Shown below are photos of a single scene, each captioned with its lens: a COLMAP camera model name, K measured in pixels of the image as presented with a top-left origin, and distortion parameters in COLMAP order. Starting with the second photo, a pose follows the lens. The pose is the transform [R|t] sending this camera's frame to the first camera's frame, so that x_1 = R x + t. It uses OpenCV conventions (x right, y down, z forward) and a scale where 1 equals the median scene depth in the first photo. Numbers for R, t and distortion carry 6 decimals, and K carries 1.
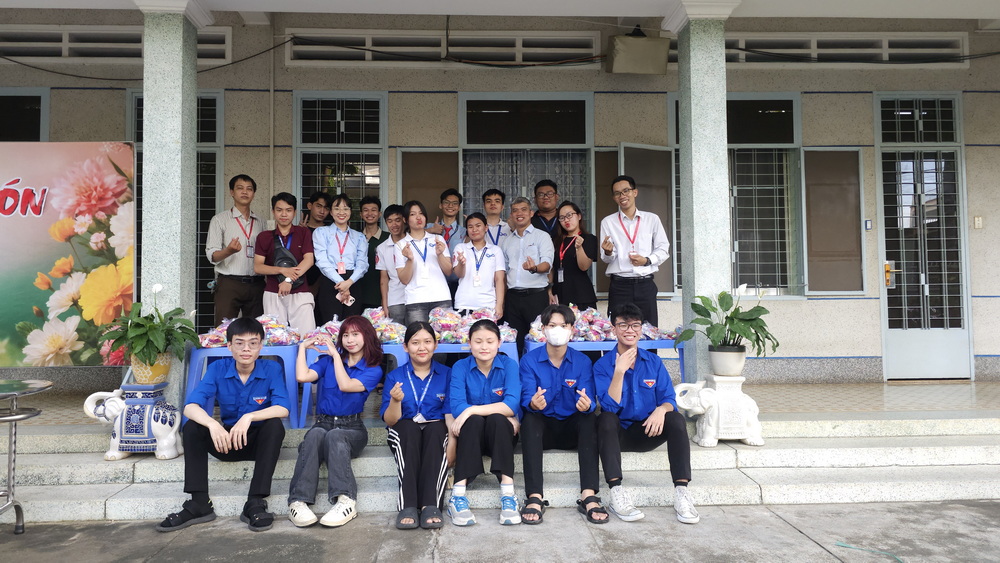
lens RADIAL K [[670.0, 0, 500.0], [0, 670.0, 281.5], [0, 0, 1]] dist [0.020932, 0.000324]
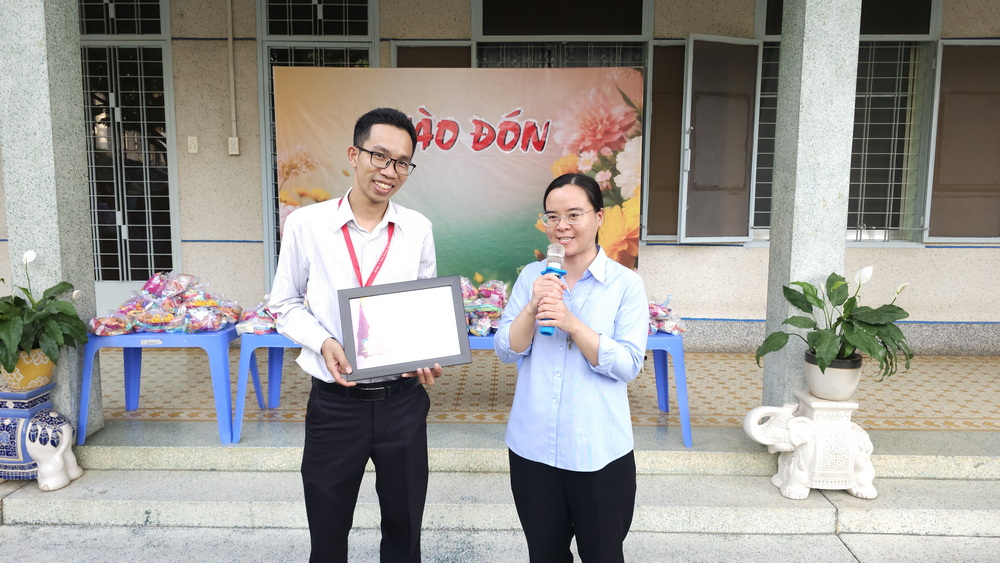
lens RADIAL K [[698.6, 0, 500.9], [0, 698.6, 287.2], [0, 0, 1]] dist [0.003559, -0.004339]
pose [[0.997712, 0.022031, -0.063919, 0.041955], [-0.011492, 0.986924, 0.160778, -0.078789], [0.066625, -0.159675, 0.984919, 0.274981]]
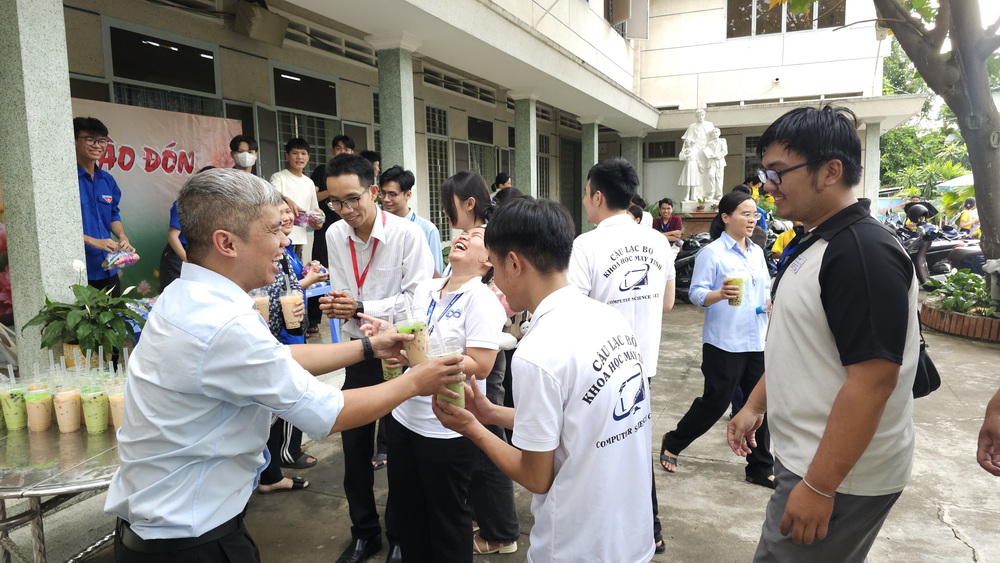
lens RADIAL K [[670.0, 0, 500.0], [0, 670.0, 281.5], [0, 0, 1]] dist [0.020932, 0.000324]
pose [[0.433701, -0.107649, 0.894603, -1.028402], [-0.004071, 0.992594, 0.121414, -0.062914], [-0.901048, -0.056300, 0.430050, 0.169283]]
